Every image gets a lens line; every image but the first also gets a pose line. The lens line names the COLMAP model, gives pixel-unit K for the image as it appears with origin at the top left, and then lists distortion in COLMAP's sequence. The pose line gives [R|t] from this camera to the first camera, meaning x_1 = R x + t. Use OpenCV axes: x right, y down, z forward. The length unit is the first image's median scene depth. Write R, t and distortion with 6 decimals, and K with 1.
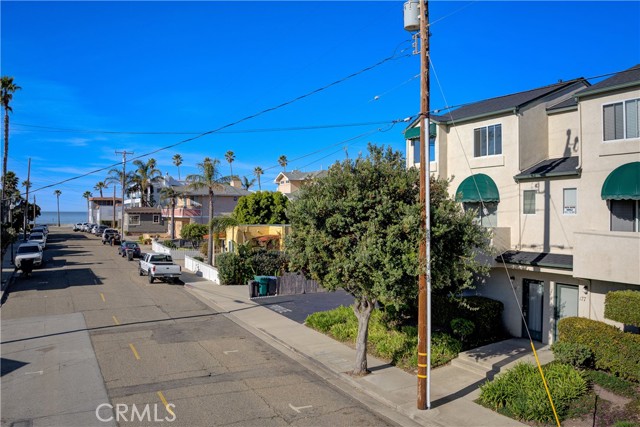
lens RADIAL K [[532.3, 0, 323.2], [0, 532.3, 209.1], [0, 0, 1]] dist [-0.100108, -0.022470]
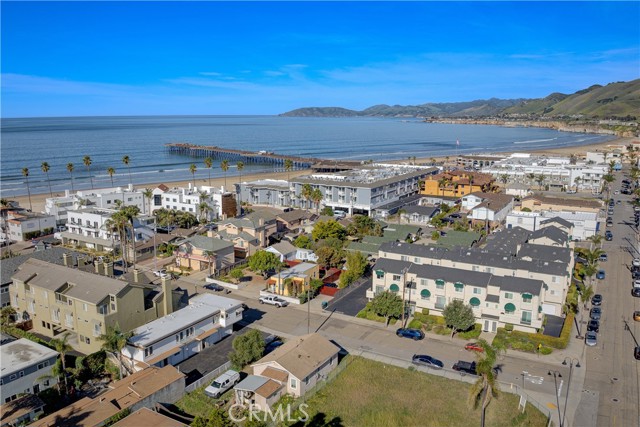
lens RADIAL K [[532.3, 0, 324.3], [0, 532.3, 210.6], [0, 0, 1]] dist [-0.100108, -0.022470]
pose [[0.841264, -0.096027, 0.532029, -3.176568], [-0.005885, 0.982414, 0.186624, -1.858575], [-0.540593, -0.160131, 0.825904, -2.976469]]
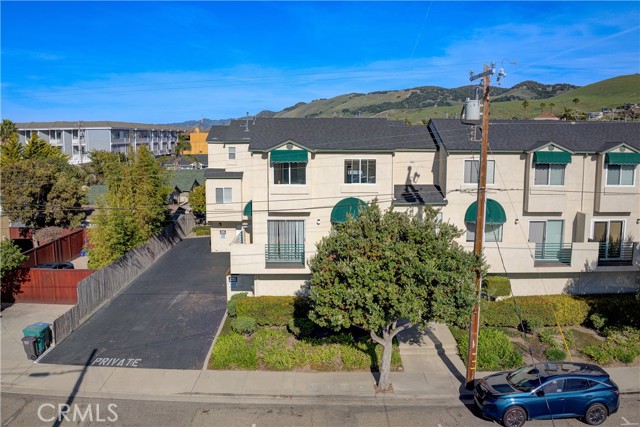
lens RADIAL K [[532.3, 0, 326.1], [0, 532.3, 207.4], [0, 0, 1]] dist [-0.100108, -0.022470]
pose [[0.451470, -0.118160, 0.884428, -0.894190], [-0.008610, 0.990570, 0.136736, -0.231564], [-0.892245, -0.069346, 0.446195, 0.547294]]
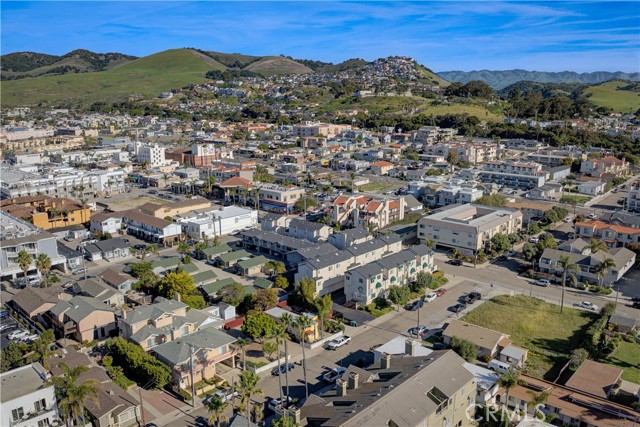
lens RADIAL K [[532.3, 0, 325.1], [0, 532.3, 207.6], [0, 0, 1]] dist [-0.100108, -0.022470]
pose [[-0.343325, -0.196480, 0.918436, -5.894382], [-0.007353, 0.978406, 0.206561, -2.564844], [-0.939188, 0.064164, -0.337356, 4.152303]]
